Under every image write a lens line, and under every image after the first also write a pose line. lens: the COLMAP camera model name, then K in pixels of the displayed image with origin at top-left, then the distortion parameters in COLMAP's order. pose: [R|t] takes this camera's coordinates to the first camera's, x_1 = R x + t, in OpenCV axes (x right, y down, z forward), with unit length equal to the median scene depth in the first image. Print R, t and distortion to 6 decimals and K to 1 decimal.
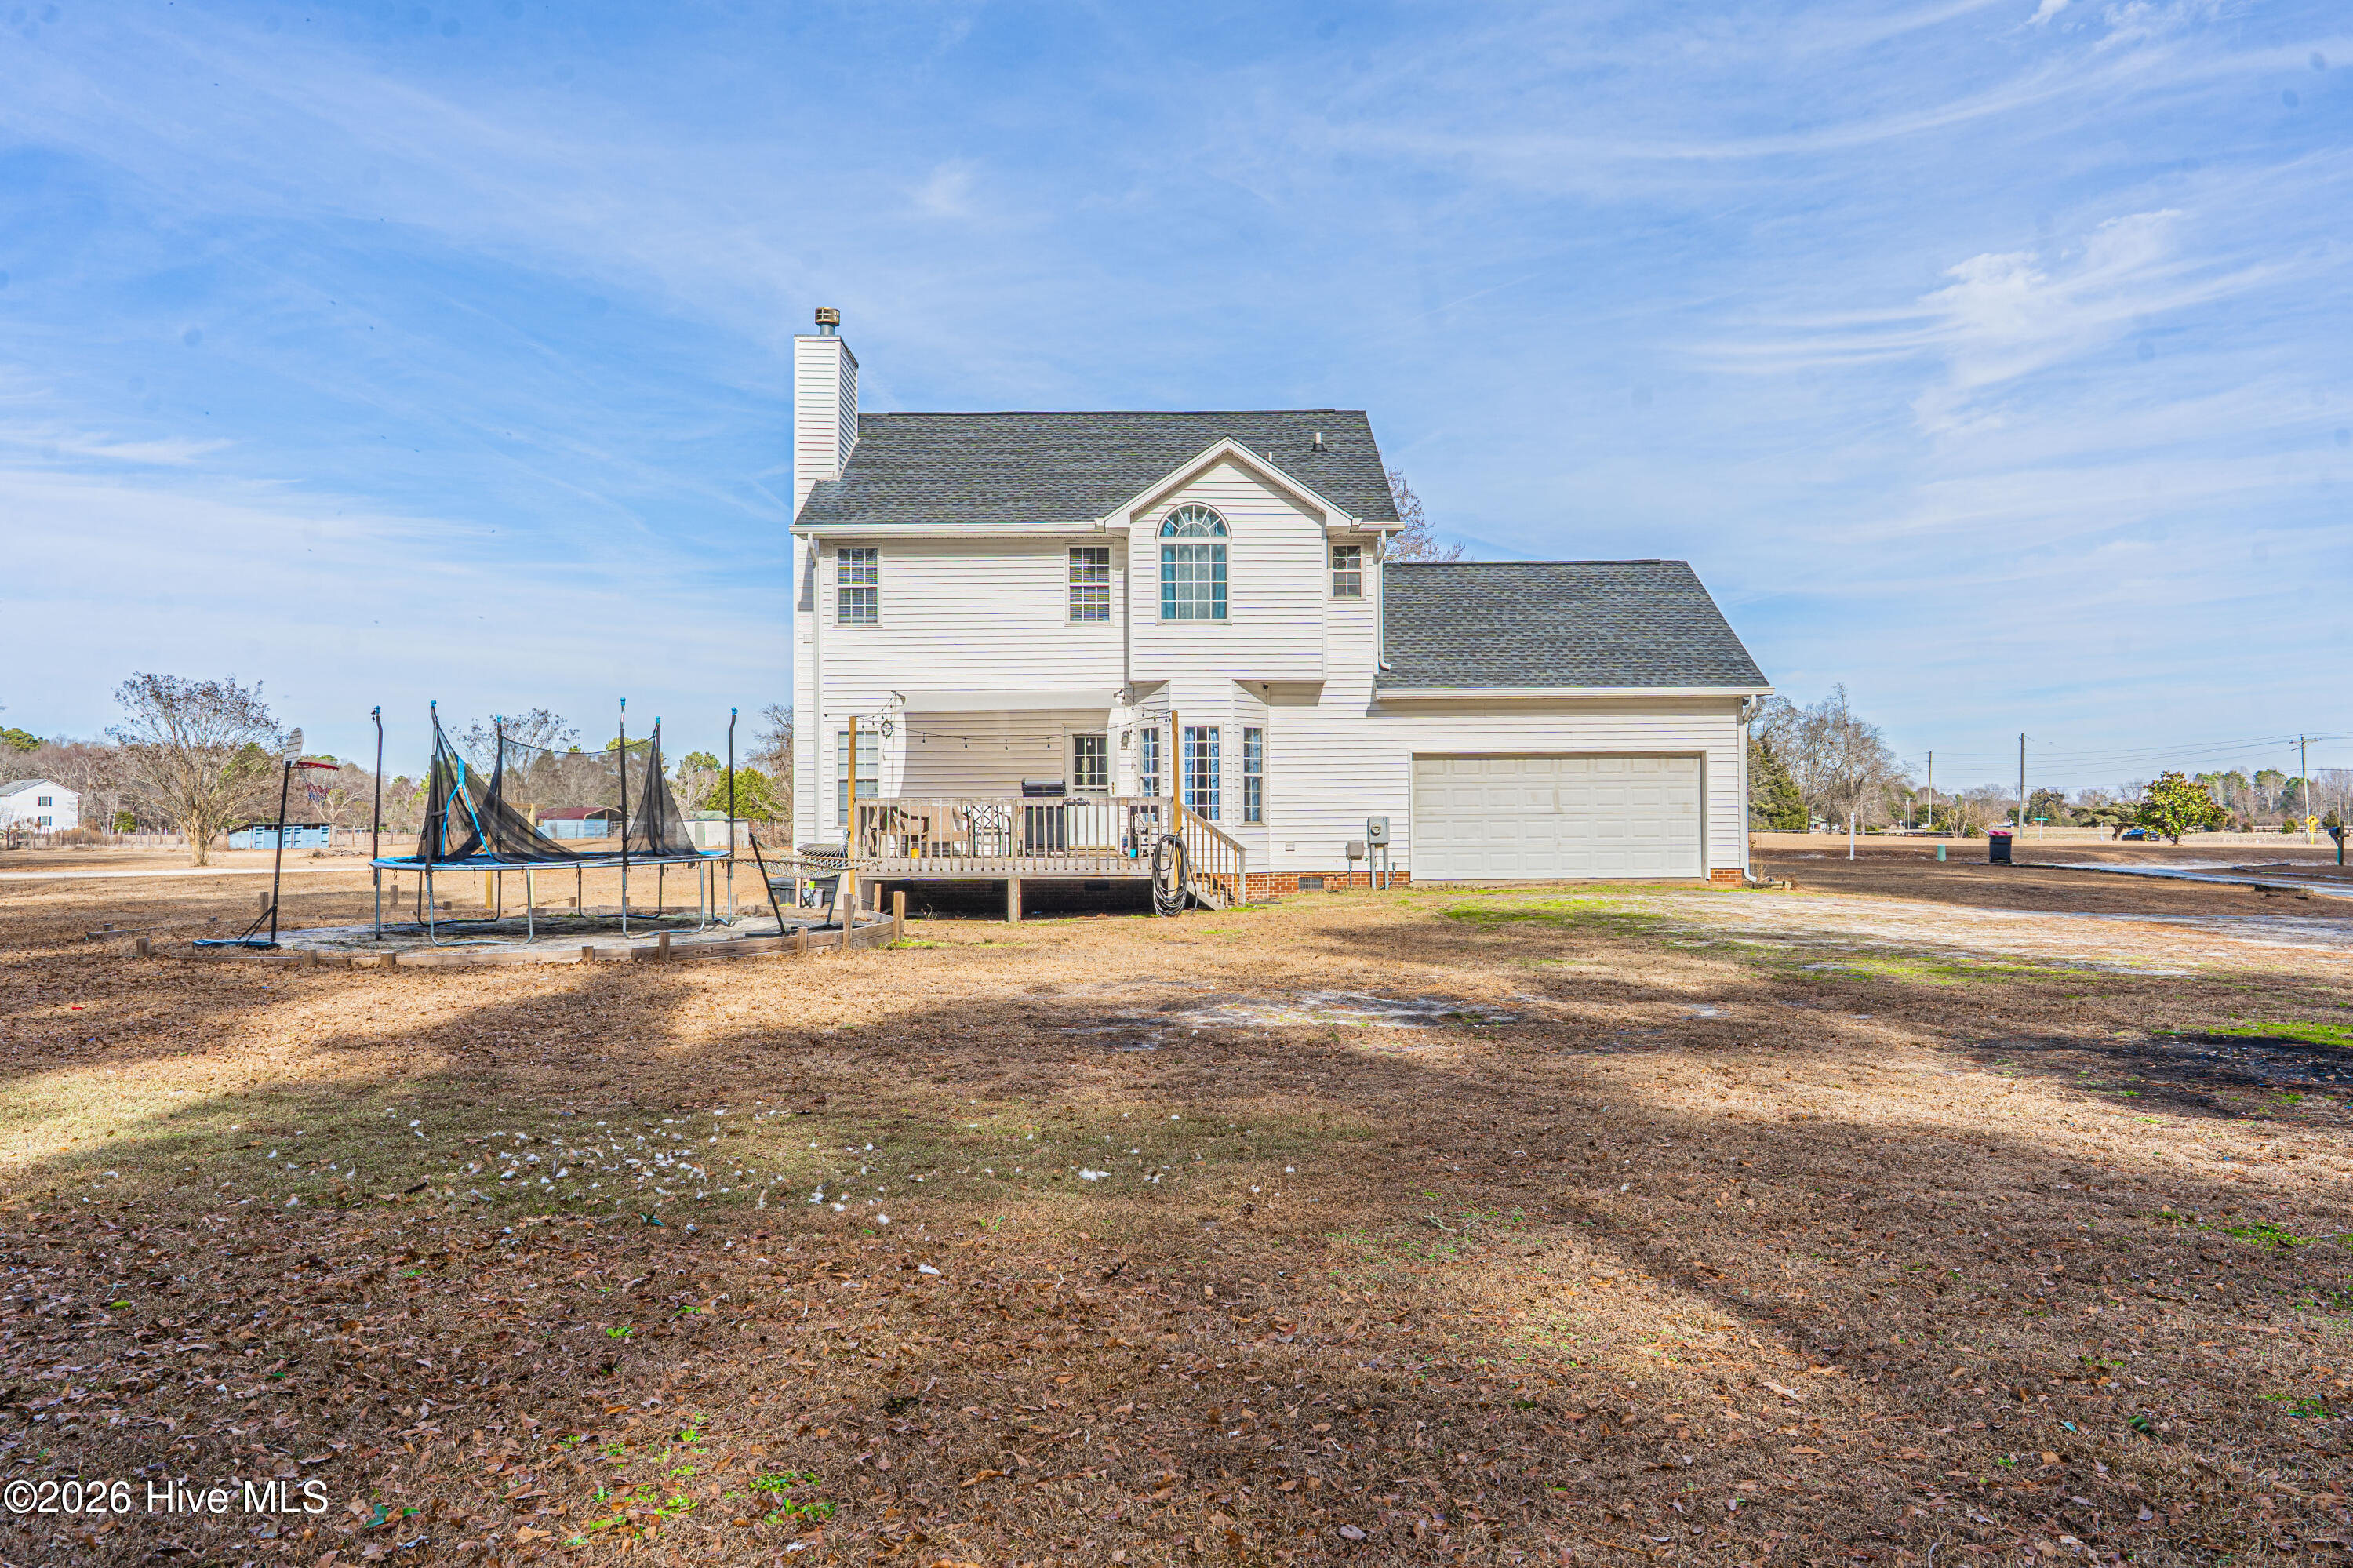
lens RADIAL K [[1557.6, 0, 1219.3], [0, 1557.6, 794.1], [0, 0, 1]] dist [-0.022395, 0.000727]
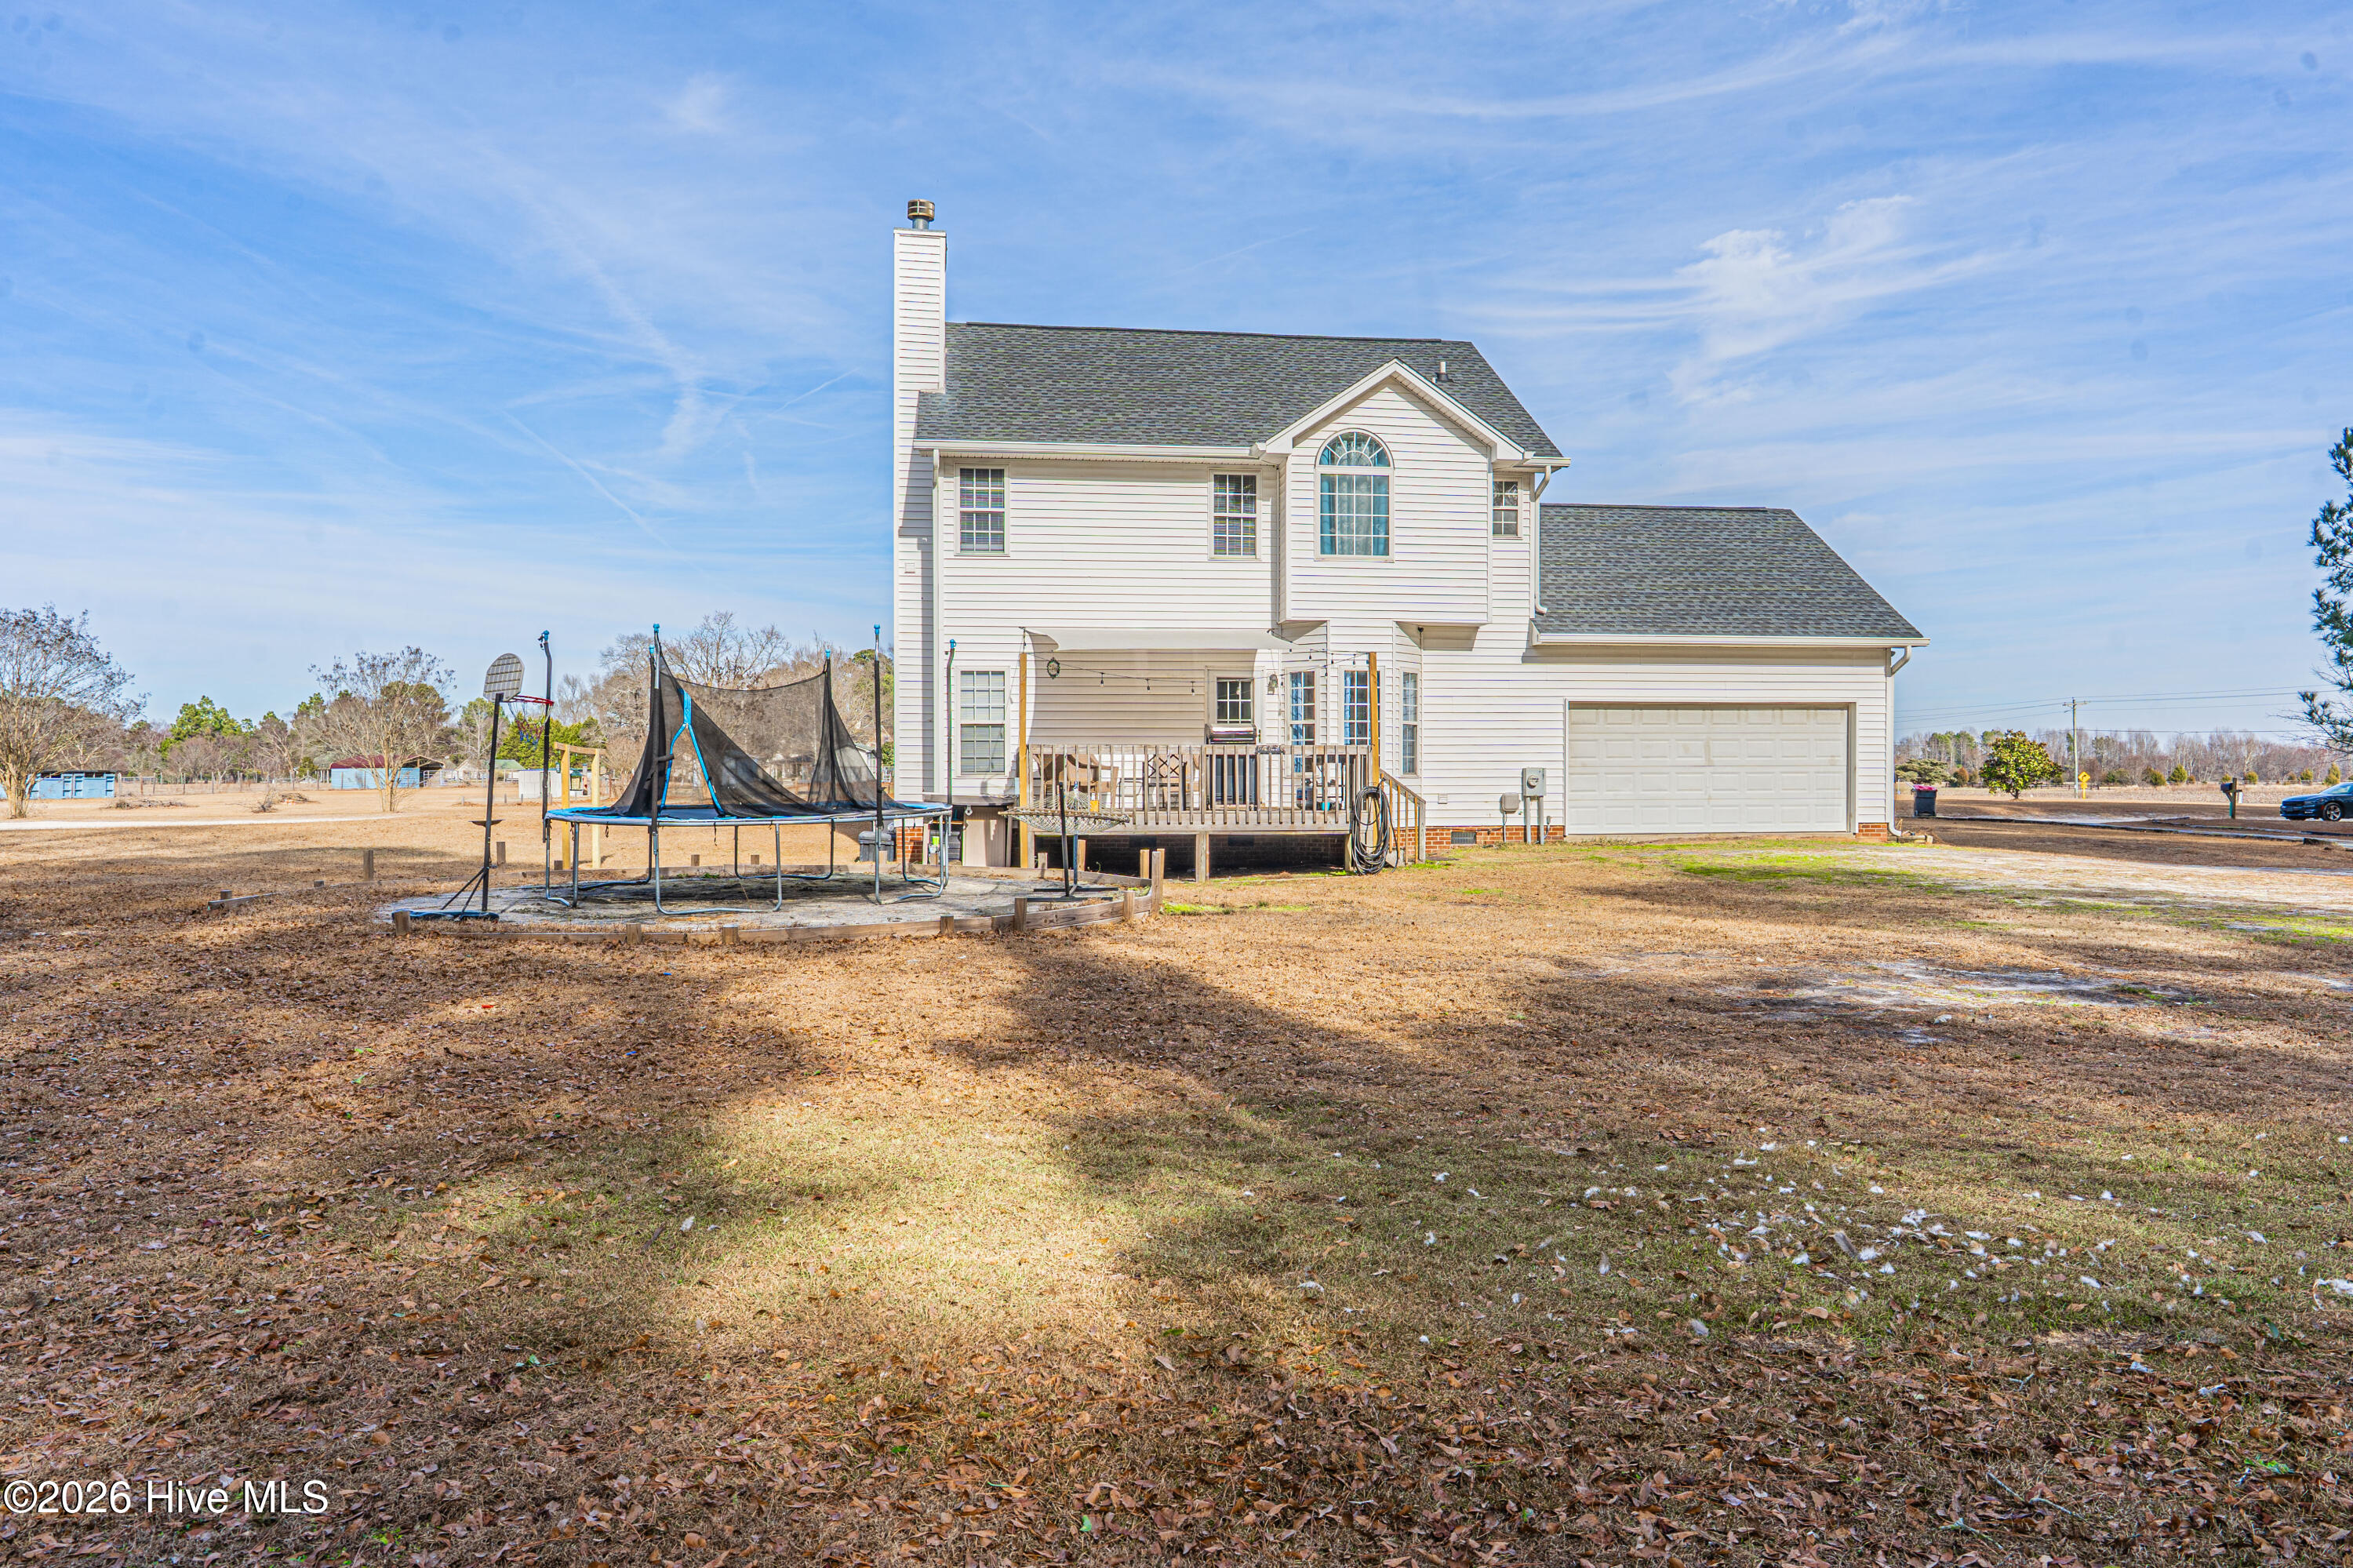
lens RADIAL K [[1557.6, 0, 1219.3], [0, 1557.6, 794.1], [0, 0, 1]] dist [-0.022395, 0.000727]
pose [[0.991773, 0.002946, 0.127976, -0.211120], [-0.006898, 0.999513, 0.030444, 0.002724], [-0.127824, -0.031076, 0.991310, 0.080576]]
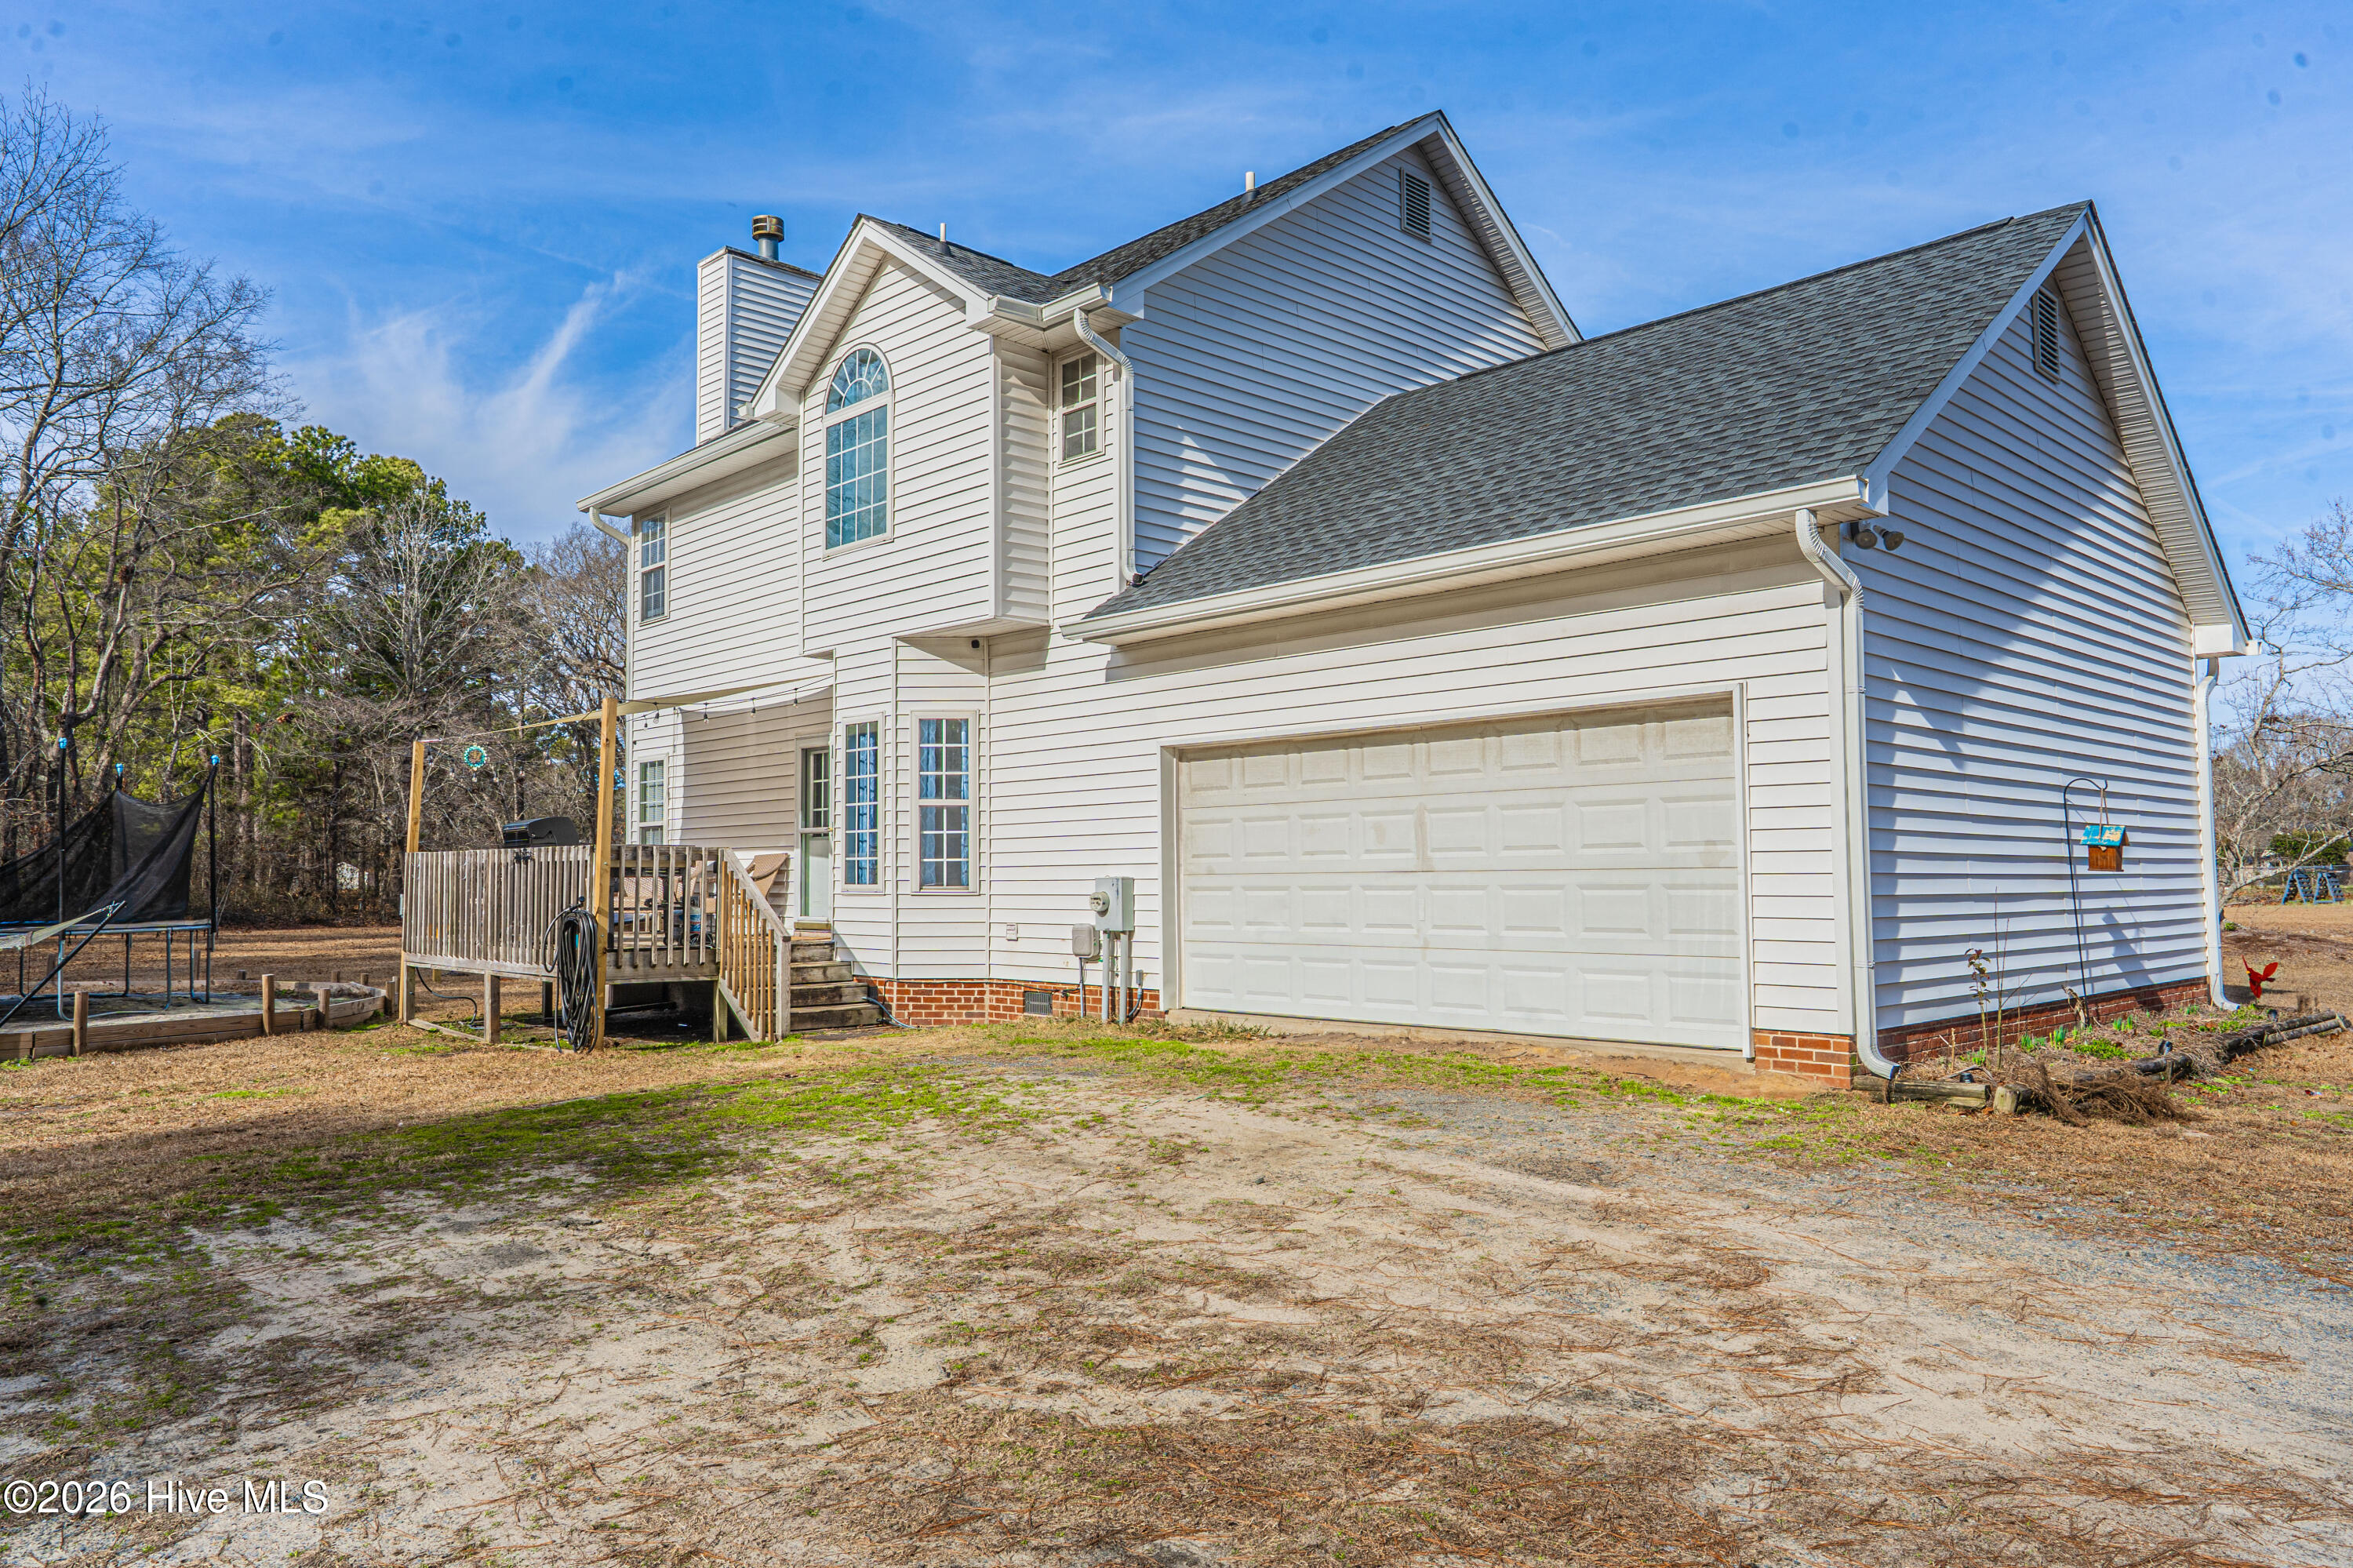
lens RADIAL K [[1562.3, 0, 1201.2], [0, 1562.3, 791.5], [0, 0, 1]] dist [0.000919, 0.000726]
pose [[0.690866, -0.038241, -0.721971, 0.487225], [0.014275, 0.999127, -0.039261, 0.006850], [0.722842, 0.016818, 0.690809, 0.674816]]
